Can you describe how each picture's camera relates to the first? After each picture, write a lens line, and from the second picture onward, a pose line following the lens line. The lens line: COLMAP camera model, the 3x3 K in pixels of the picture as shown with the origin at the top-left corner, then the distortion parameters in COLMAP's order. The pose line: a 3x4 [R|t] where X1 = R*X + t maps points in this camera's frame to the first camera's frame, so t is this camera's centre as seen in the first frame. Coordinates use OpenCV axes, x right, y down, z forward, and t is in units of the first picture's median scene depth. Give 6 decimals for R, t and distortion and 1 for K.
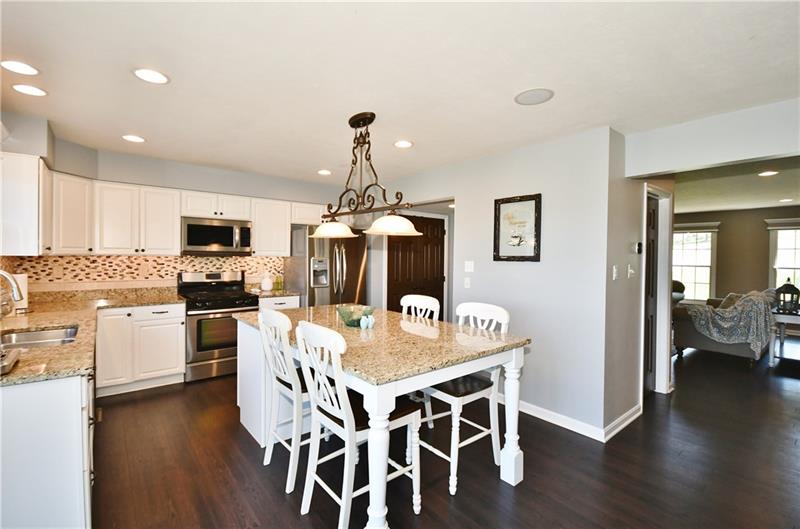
lens RADIAL K [[365.9, 0, 405.7], [0, 365.9, 261.8], [0, 0, 1]] dist [-0.001844, -0.001308]
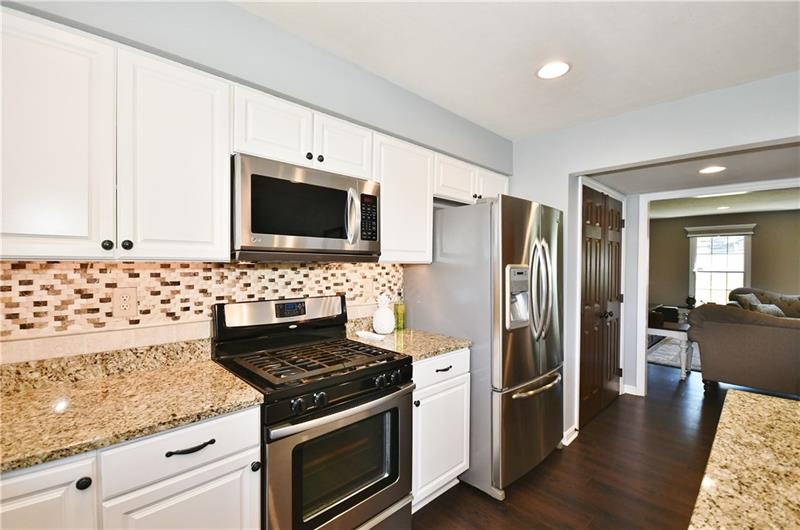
lens RADIAL K [[349.8, 0, 395.7], [0, 349.8, 269.5], [0, 0, 1]] dist [-0.013878, -0.000397]
pose [[0.997141, -0.006246, 0.075305, -0.489154], [0.006278, 0.999980, -0.000188, -0.007476], [-0.075302, 0.000661, 0.997161, 0.654161]]
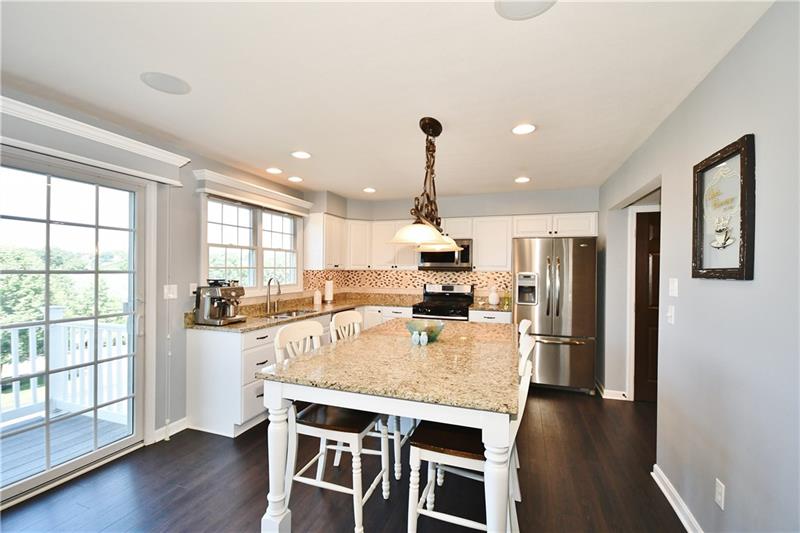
lens RADIAL K [[352.9, 0, 392.8], [0, 352.9, 270.2], [0, 0, 1]] dist [0.001465, 0.000057]
pose [[0.505376, -0.003453, -0.862892, 0.417661], [-0.017950, 0.999734, -0.014513, 0.001327], [0.862712, 0.022824, 0.505180, 0.302535]]
